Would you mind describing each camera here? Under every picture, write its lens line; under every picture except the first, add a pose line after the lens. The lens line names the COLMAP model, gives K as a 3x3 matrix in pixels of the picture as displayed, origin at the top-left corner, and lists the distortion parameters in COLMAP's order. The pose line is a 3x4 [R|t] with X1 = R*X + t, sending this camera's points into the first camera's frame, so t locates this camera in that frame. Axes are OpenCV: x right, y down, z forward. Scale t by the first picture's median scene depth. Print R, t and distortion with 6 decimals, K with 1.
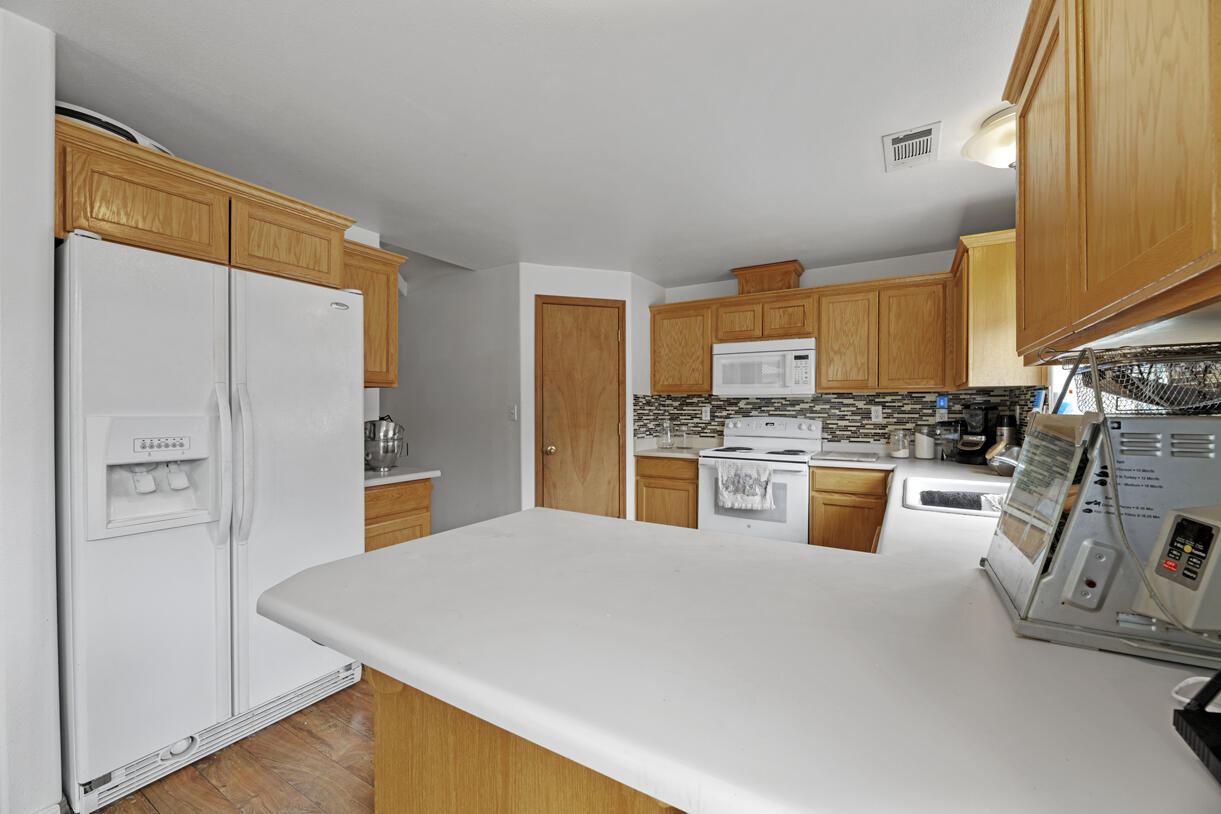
lens RADIAL K [[491.9, 0, 603.4], [0, 491.9, 413.9], [0, 0, 1]] dist [-0.002388, -0.002922]
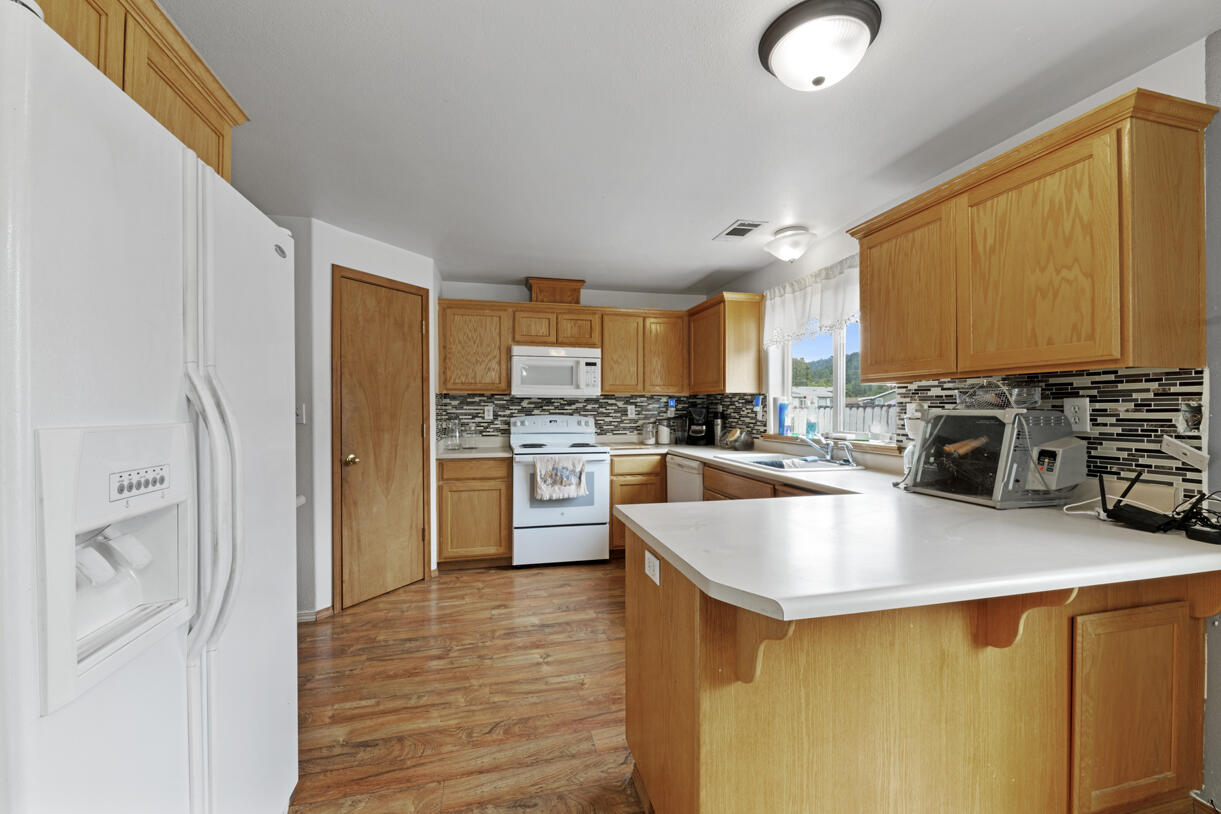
lens RADIAL K [[491.9, 0, 606.7], [0, 491.9, 407.4], [0, 0, 1]] dist [-0.002388, -0.002922]
pose [[0.708678, -0.002187, 0.705529, -0.381995], [0.010422, 0.999919, -0.007369, -0.001981], [-0.705455, 0.012575, 0.708643, 0.131620]]
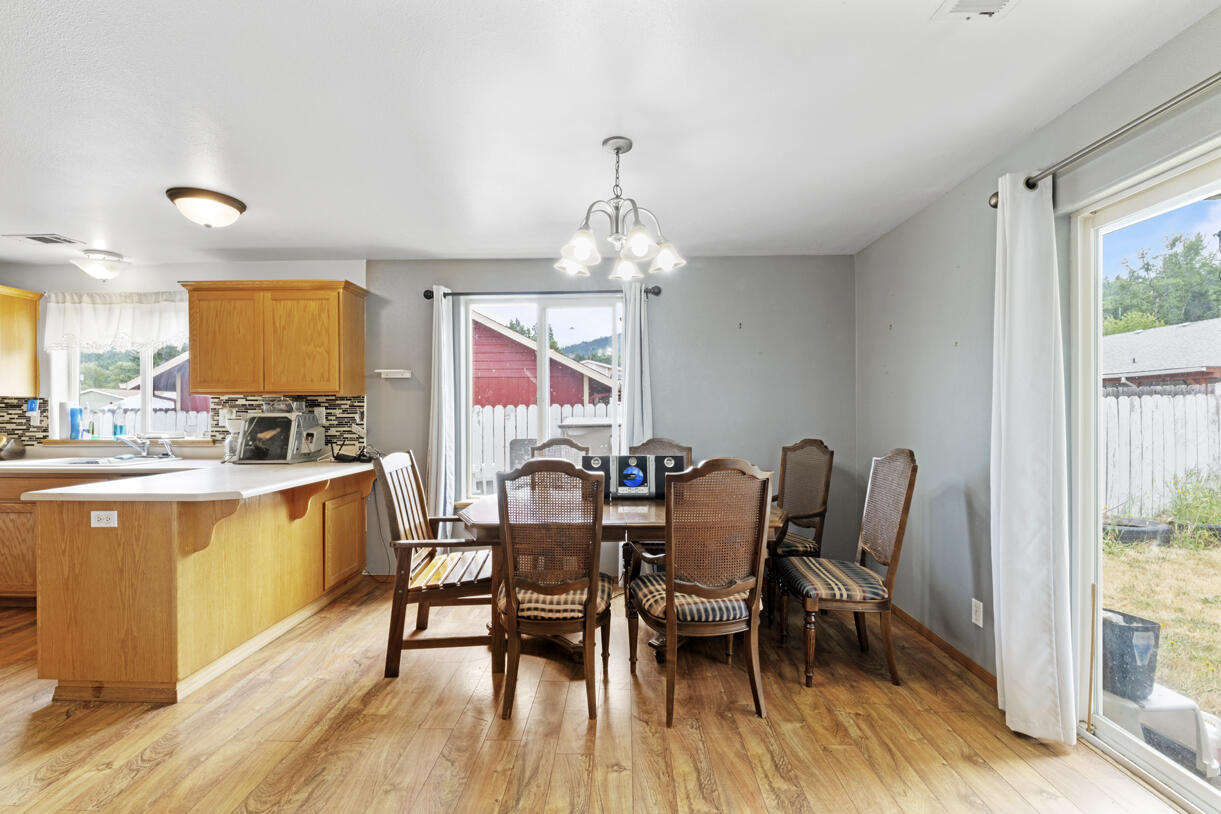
lens RADIAL K [[532.0, 0, 607.6], [0, 532.0, 411.4], [0, 0, 1]] dist [-0.001963, -0.001071]
pose [[-0.497395, -0.002136, 0.867522, -0.900231], [0.011389, 0.999895, 0.008992, -0.004382], [-0.867450, 0.014353, -0.497318, 0.174896]]
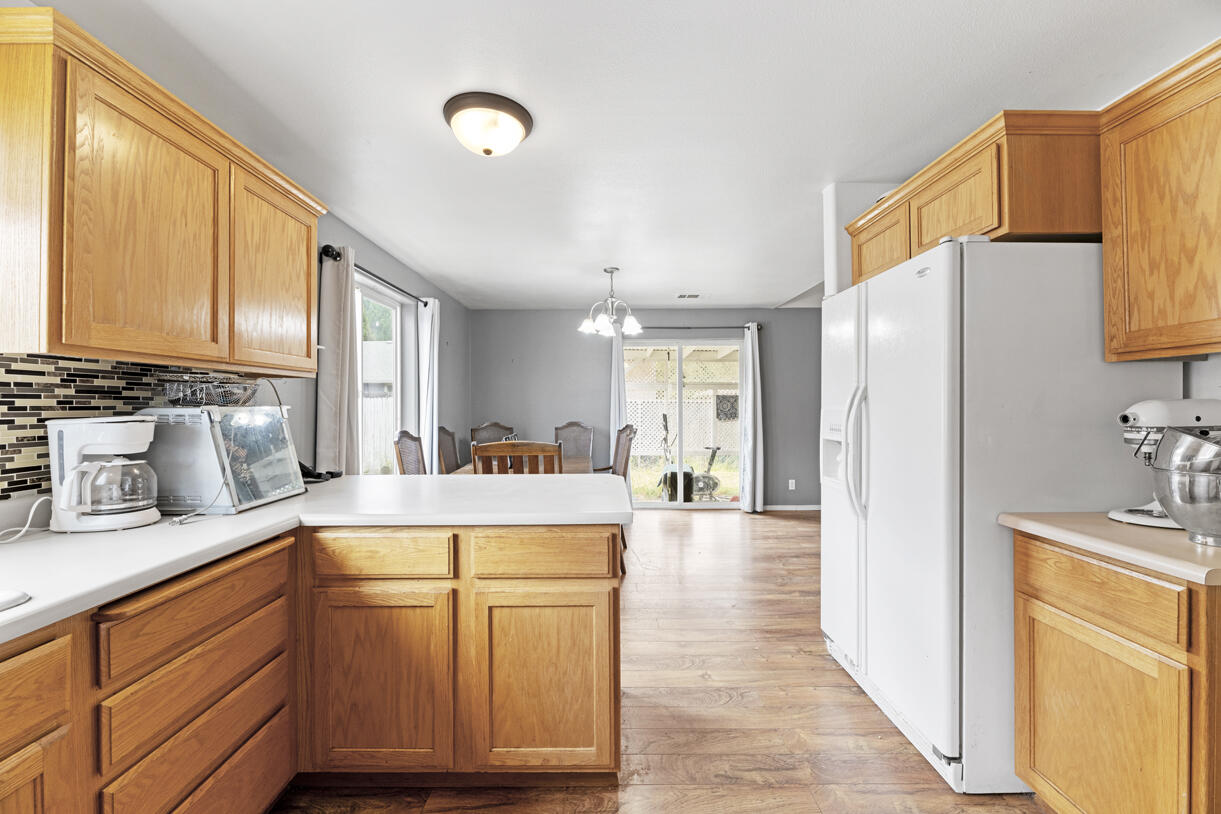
lens RADIAL K [[491.9, 0, 606.9], [0, 491.9, 405.9], [0, 0, 1]] dist [-0.002388, -0.002922]
pose [[-0.853143, 0.000631, -0.521677, 0.169846], [-0.004342, 0.999956, 0.008310, -0.005179], [0.521659, 0.009355, -0.853103, 0.780841]]
